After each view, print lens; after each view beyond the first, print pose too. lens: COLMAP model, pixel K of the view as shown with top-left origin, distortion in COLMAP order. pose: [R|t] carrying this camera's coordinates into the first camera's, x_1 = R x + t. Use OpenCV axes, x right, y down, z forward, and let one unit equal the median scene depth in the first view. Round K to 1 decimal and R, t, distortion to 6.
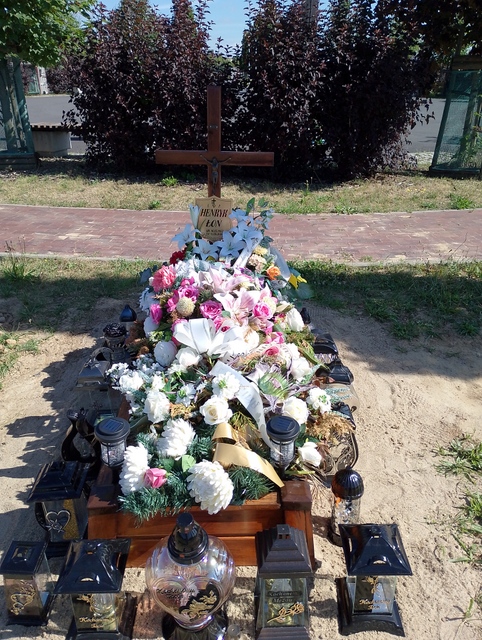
lens RADIAL K [[524.7, 0, 239.8], [0, 524.7, 321.6], [0, 0, 1]] dist [0.046255, -0.034488]
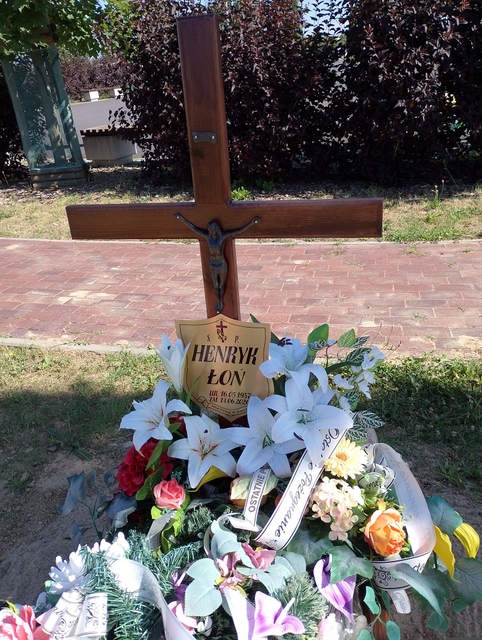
lens RADIAL K [[524.7, 0, 241.4], [0, 524.7, 318.2], [0, 0, 1]] dist [0.046255, -0.034488]
pose [[0.980055, -0.003382, -0.198700, 0.018842], [0.007074, 0.999815, 0.017872, -0.111392], [0.198603, -0.018921, 0.979897, 0.288040]]
